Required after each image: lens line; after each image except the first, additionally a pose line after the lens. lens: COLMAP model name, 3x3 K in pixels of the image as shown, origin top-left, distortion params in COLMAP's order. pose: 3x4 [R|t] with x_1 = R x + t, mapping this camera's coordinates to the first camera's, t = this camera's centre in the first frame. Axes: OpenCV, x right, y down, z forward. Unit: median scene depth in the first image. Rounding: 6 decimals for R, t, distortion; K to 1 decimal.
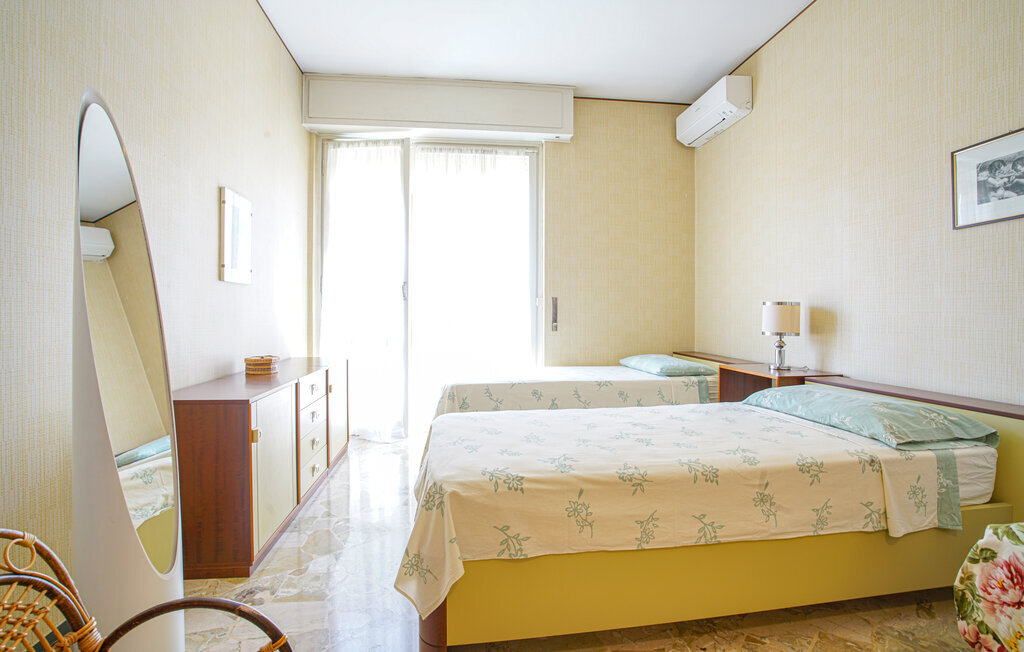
lens RADIAL K [[465.4, 0, 505.2], [0, 465.4, 323.4], [0, 0, 1]] dist [-0.057836, 0.021590]
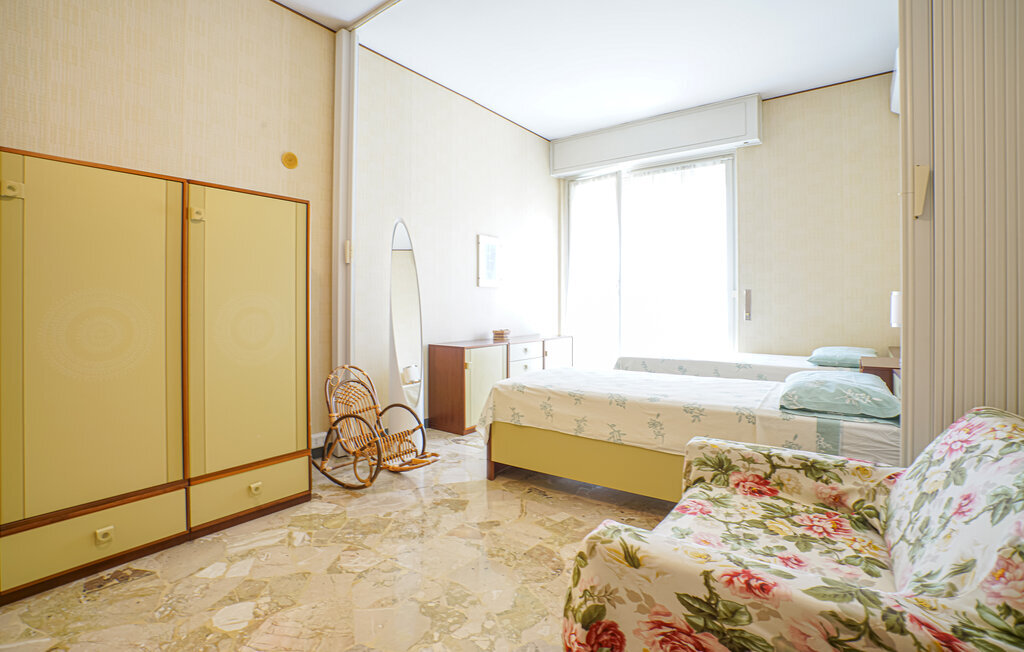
lens RADIAL K [[480.4, 0, 514.6], [0, 480.4, 309.8], [0, 0, 1]] dist [-0.049925, 0.025305]
pose [[0.735814, 0.006765, -0.677150, 0.901435], [-0.014772, 0.999873, -0.006062, 0.010816], [0.677022, 0.014463, 0.735820, -0.357392]]
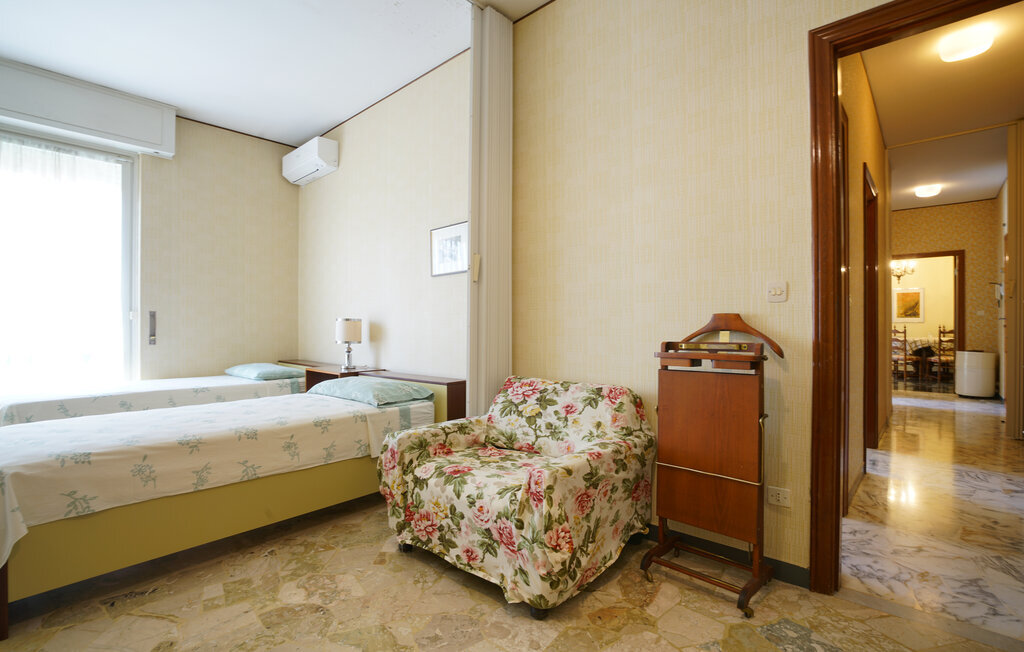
lens RADIAL K [[475.3, 0, 503.1], [0, 475.3, 330.5], [0, 0, 1]] dist [-0.050146, 0.018923]
pose [[0.757352, -0.004897, 0.652988, 0.046582], [0.012850, 0.999890, -0.007406, 0.005990], [-0.652880, 0.014000, 0.757332, -0.493300]]
